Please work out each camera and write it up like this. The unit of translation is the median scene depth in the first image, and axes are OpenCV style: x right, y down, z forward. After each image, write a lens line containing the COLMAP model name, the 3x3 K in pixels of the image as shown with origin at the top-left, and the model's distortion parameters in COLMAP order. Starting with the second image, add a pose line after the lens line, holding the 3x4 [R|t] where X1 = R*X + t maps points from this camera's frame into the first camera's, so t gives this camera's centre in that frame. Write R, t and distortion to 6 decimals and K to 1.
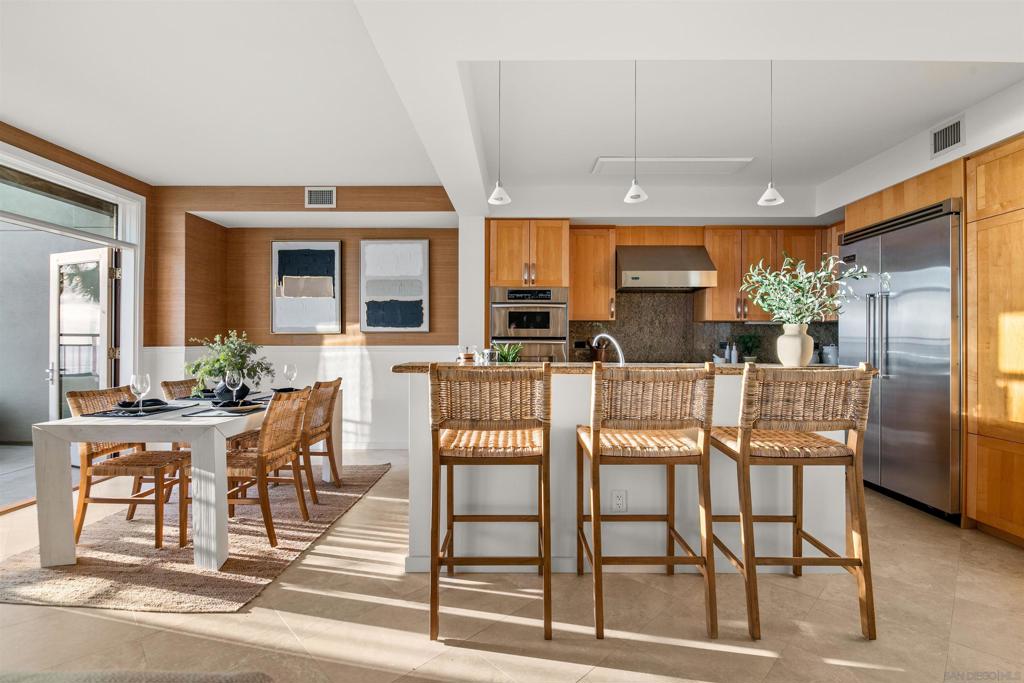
lens RADIAL K [[481.1, 0, 529.6], [0, 481.1, 344.9], [0, 0, 1]] dist [0.003060, -0.000730]
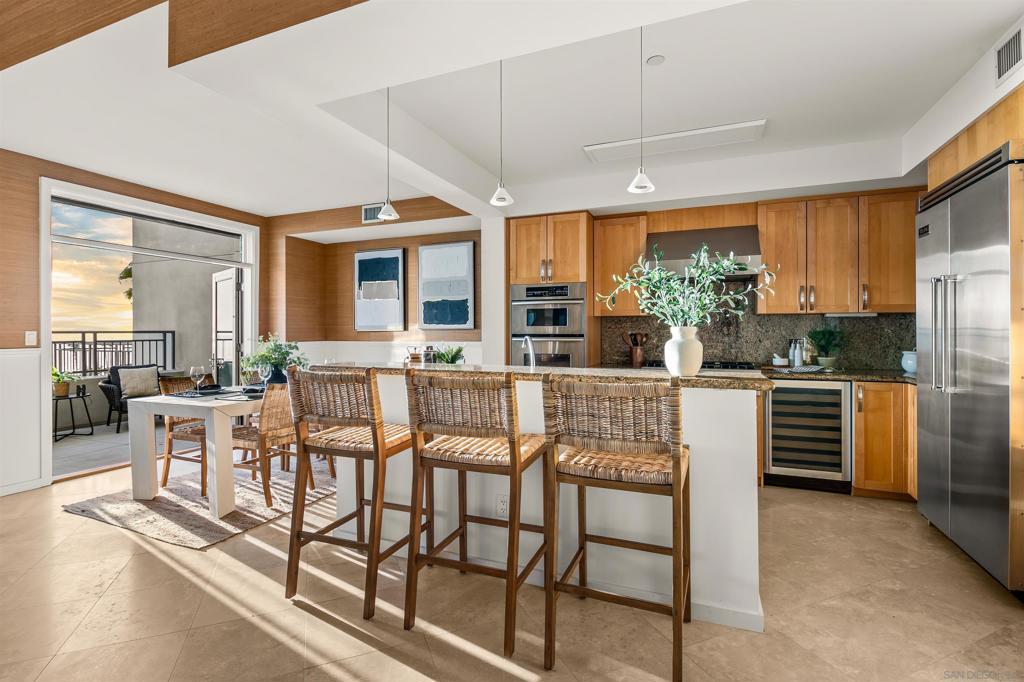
lens RADIAL K [[493.4, 0, 512.0], [0, 493.4, 341.0], [0, 0, 1]] dist [0.003439, 0.000224]
pose [[0.924235, 0.002282, -0.381818, 0.319916], [0.003025, 0.999907, 0.013298, -0.016407], [0.381813, -0.013446, 0.924142, 0.033762]]
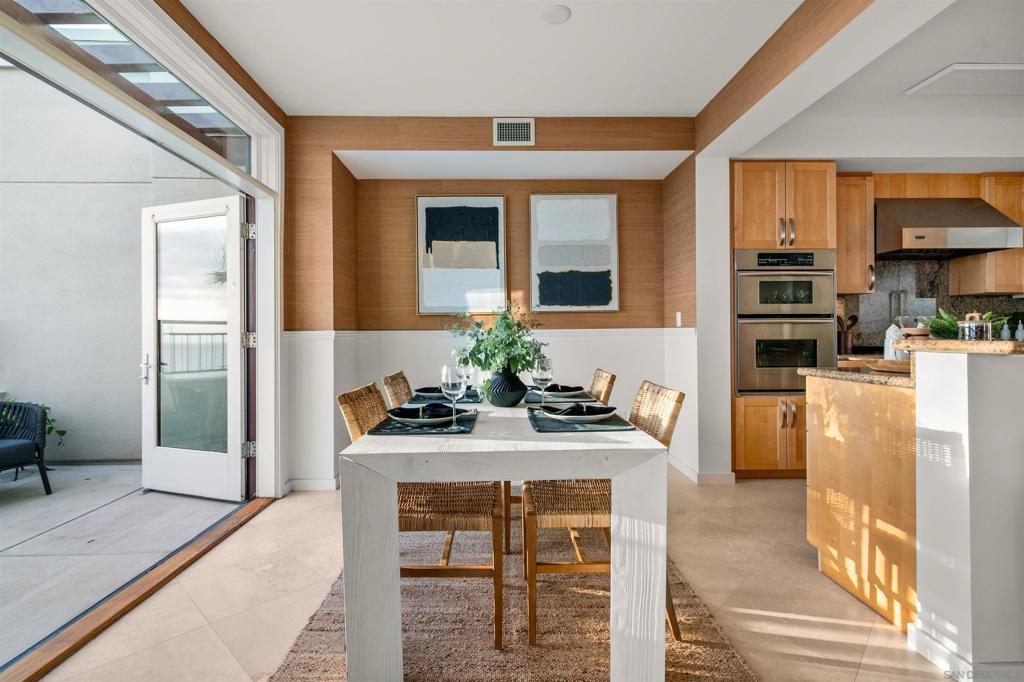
lens RADIAL K [[493.4, 0, 512.0], [0, 493.4, 341.0], [0, 0, 1]] dist [0.003439, 0.000224]
pose [[0.999461, -0.009921, 0.031282, -0.463397], [0.009664, 0.999918, 0.008351, 0.015110], [-0.031363, -0.008044, 0.999476, 0.221999]]
